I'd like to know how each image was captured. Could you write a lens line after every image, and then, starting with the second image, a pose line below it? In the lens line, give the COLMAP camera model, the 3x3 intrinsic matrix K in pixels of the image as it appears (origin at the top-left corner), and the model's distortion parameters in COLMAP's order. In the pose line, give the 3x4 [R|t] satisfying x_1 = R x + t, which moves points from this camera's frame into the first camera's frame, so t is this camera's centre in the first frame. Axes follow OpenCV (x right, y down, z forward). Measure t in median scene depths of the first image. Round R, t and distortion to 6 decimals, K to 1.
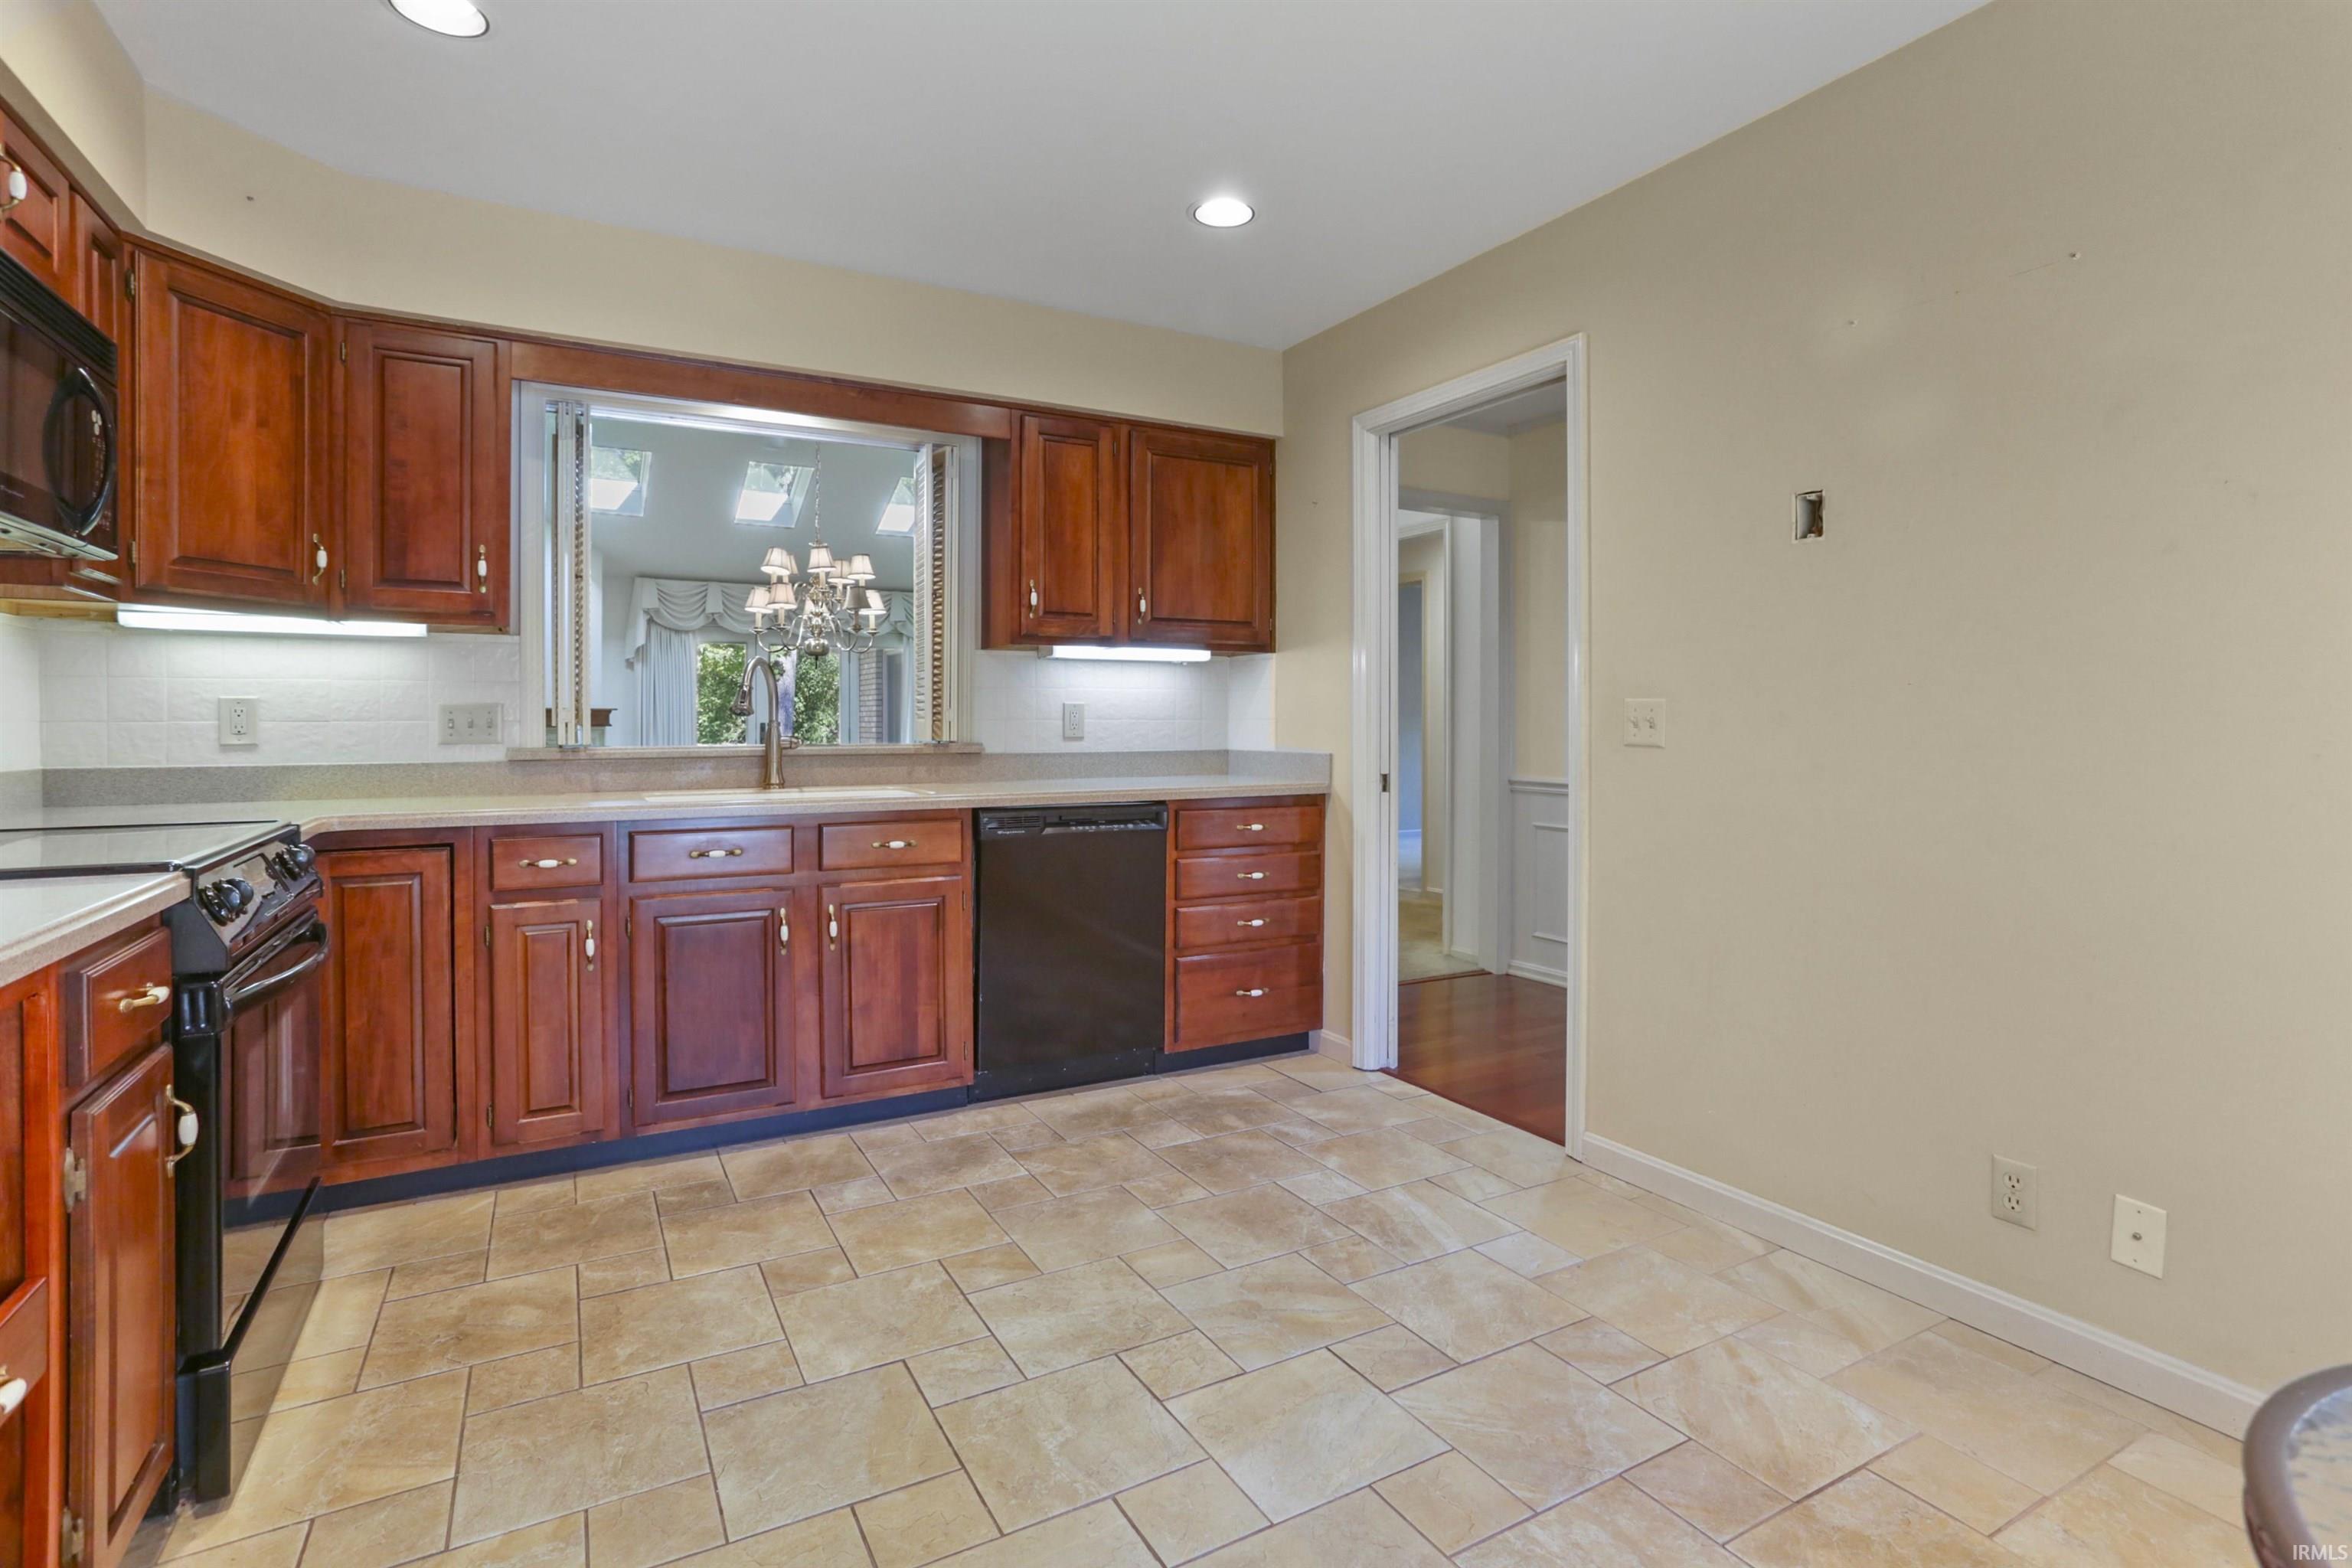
lens RADIAL K [[1142.4, 0, 1177.1], [0, 1142.4, 748.6], [0, 0, 1]] dist [-0.055690, 0.030616]
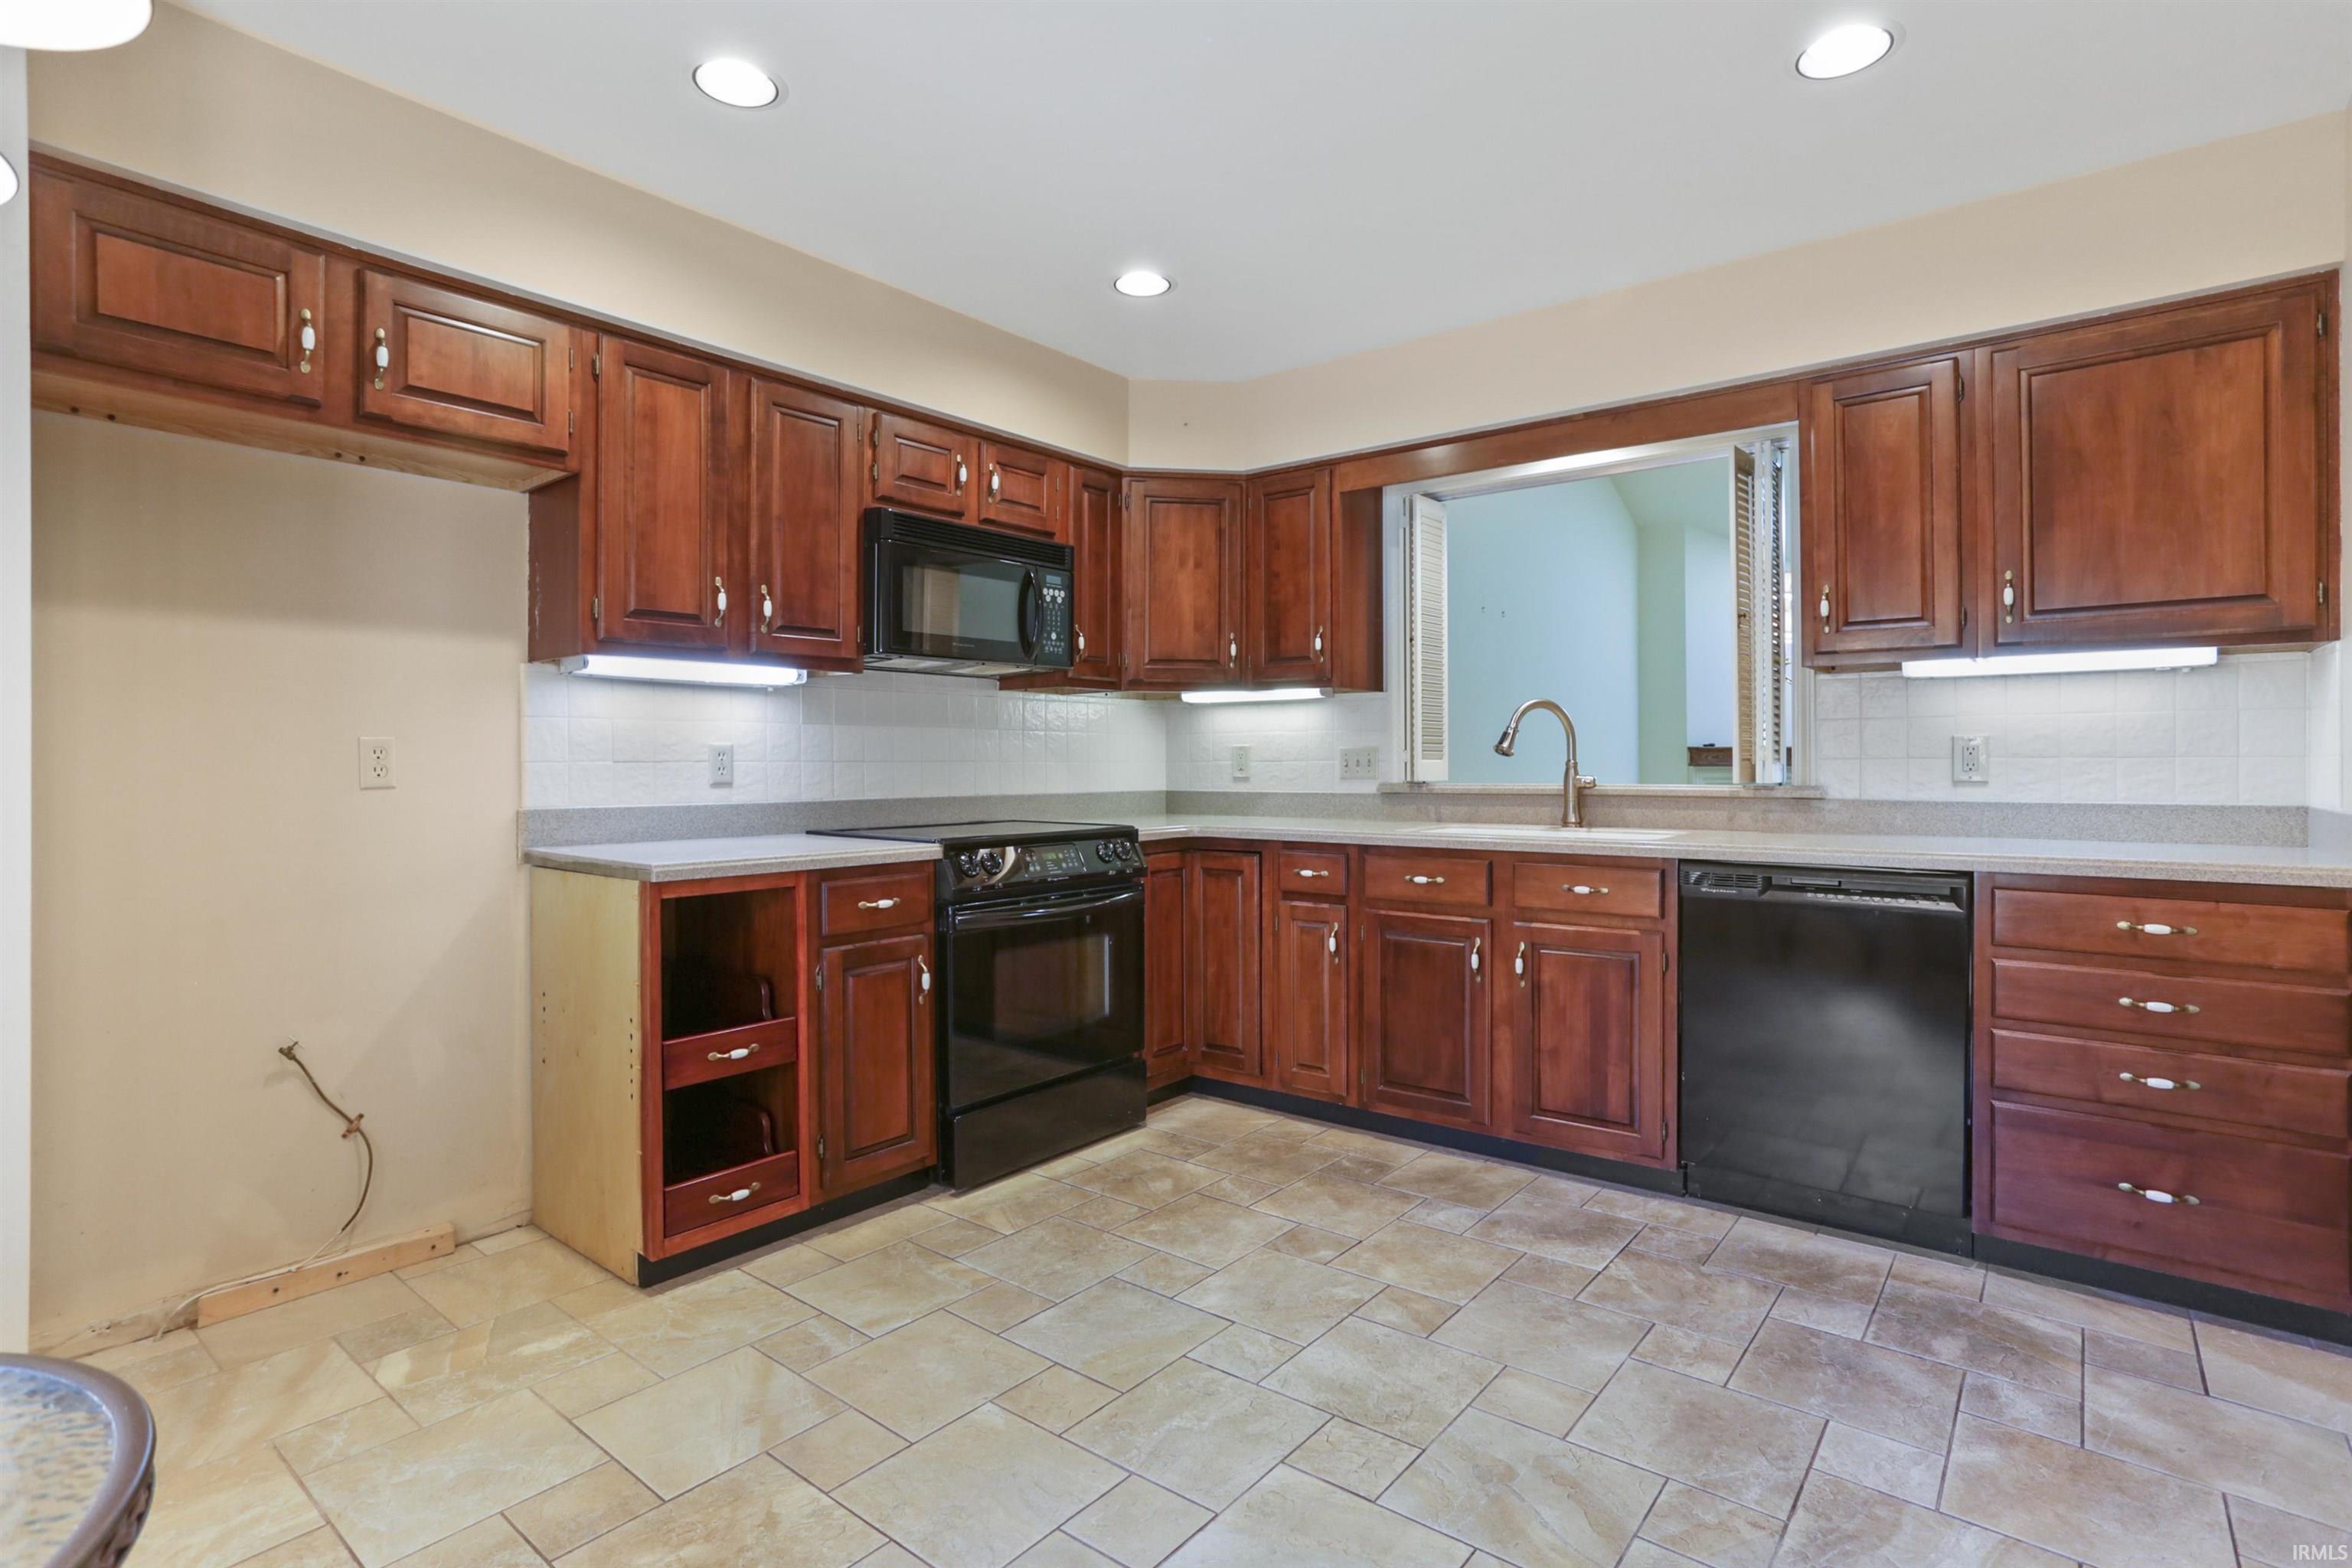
lens RADIAL K [[1137.7, 0, 1176.6], [0, 1137.7, 767.3], [0, 0, 1]] dist [-0.065811, 0.034893]
pose [[0.376859, 0.002017, -0.926269, 0.544440], [-0.020010, 0.999782, -0.005964, -0.006302], [0.926055, 0.020782, 0.376817, 0.352414]]
